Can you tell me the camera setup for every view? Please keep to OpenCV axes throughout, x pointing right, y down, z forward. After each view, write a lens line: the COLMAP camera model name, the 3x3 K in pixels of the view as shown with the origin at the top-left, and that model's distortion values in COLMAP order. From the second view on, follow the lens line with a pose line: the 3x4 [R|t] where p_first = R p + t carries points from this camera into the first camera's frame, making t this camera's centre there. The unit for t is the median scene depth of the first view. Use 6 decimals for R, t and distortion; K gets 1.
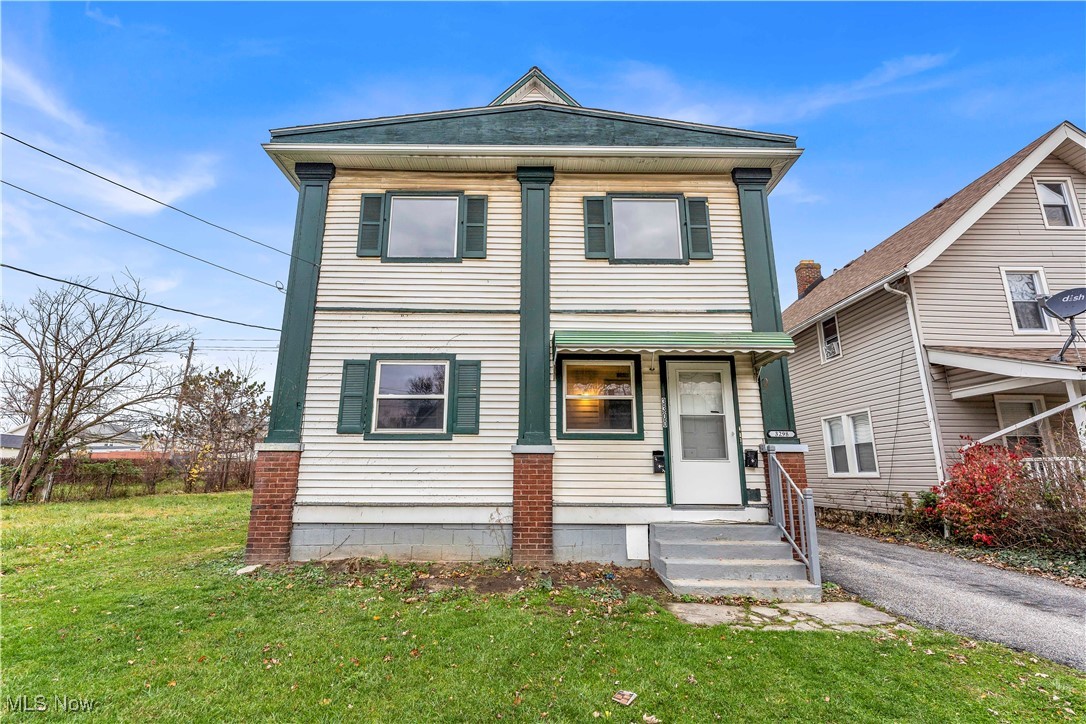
lens RADIAL K [[467.8, 0, 540.4], [0, 467.8, 366.1], [0, 0, 1]] dist [-0.002716, -0.000224]
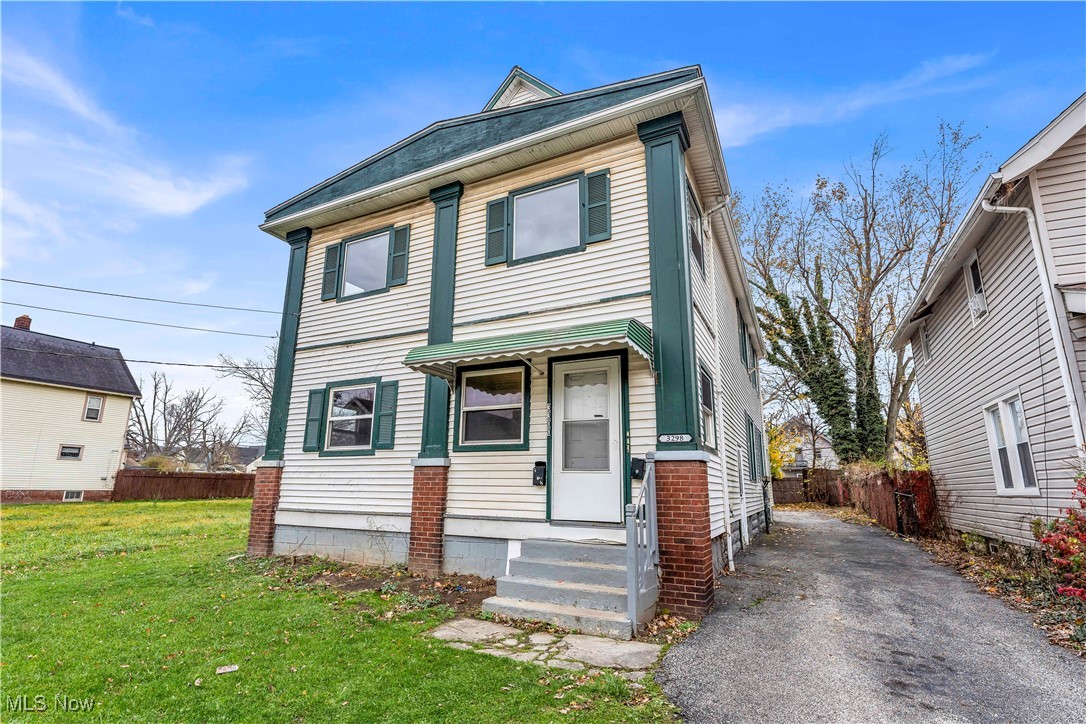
lens RADIAL K [[517.6, 0, 539.6], [0, 517.6, 367.4], [0, 0, 1]] dist [-0.001259, 0.000198]
pose [[0.885484, -0.099914, -0.453802, 0.703829], [0.098039, 0.994796, -0.027728, 0.023053], [0.454211, -0.019938, 0.890671, 0.086737]]
